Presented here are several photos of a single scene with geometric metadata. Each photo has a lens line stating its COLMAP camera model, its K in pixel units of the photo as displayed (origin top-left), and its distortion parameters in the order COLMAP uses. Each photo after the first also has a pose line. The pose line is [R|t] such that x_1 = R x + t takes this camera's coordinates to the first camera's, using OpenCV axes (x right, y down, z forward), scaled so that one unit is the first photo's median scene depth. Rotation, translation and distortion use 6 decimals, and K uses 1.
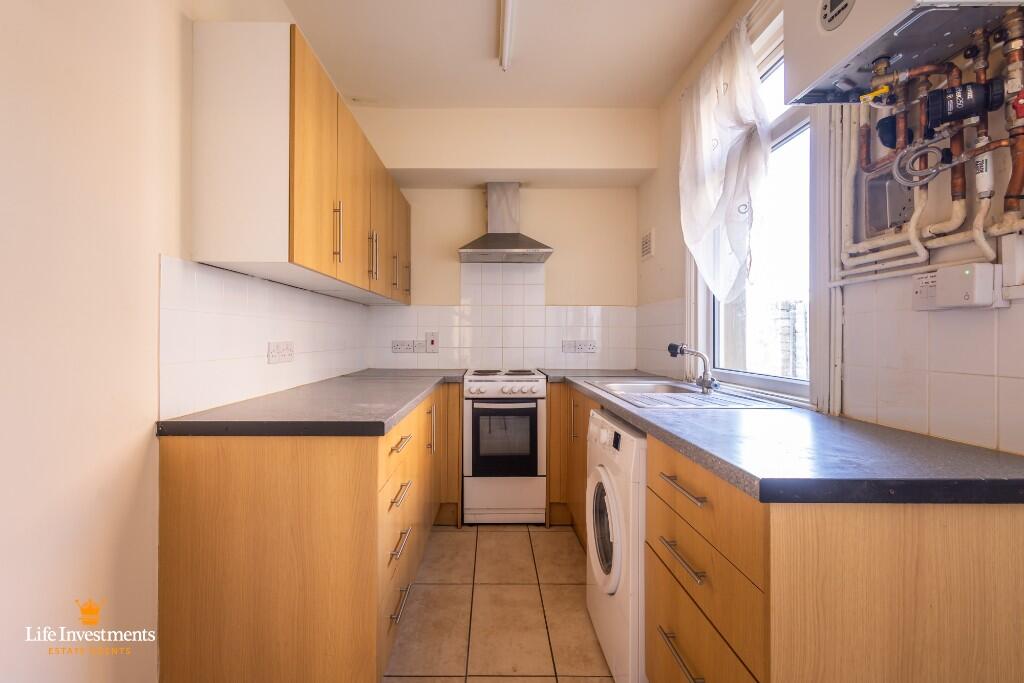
lens RADIAL K [[471.9, 0, 517.5], [0, 471.9, 340.1], [0, 0, 1]] dist [0.001237, -0.000268]
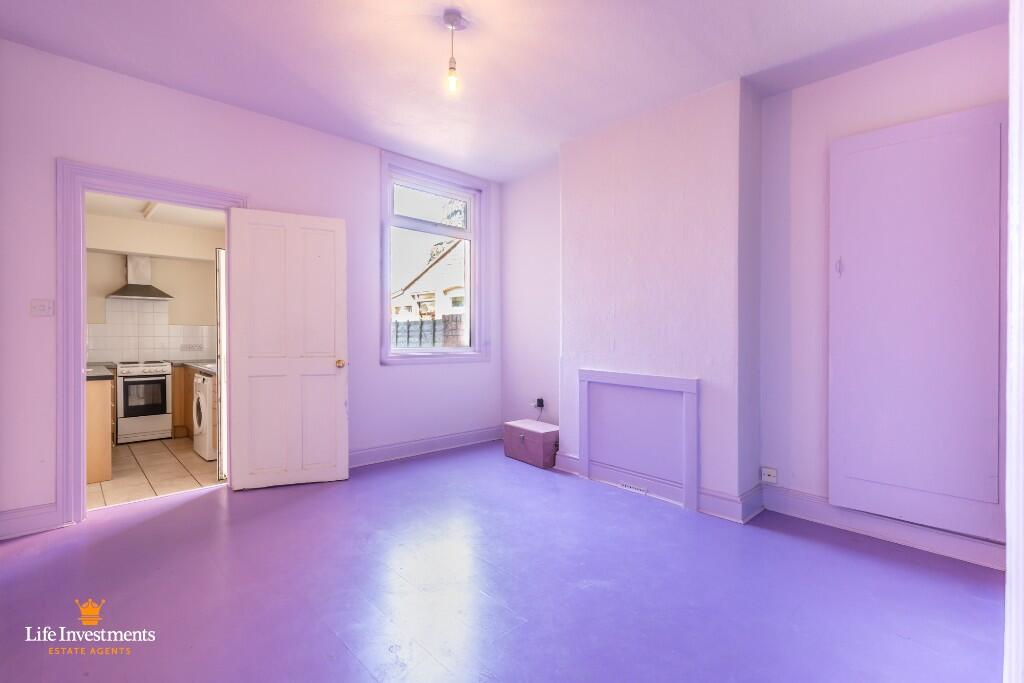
lens RADIAL K [[471.9, 0, 517.5], [0, 471.9, 340.1], [0, 0, 1]] dist [0.001237, -0.000268]
pose [[0.752422, -0.008540, 0.658626, -0.150854], [-0.005565, 0.999798, 0.019322, -0.066727], [-0.658658, -0.018204, 0.752222, -1.450499]]
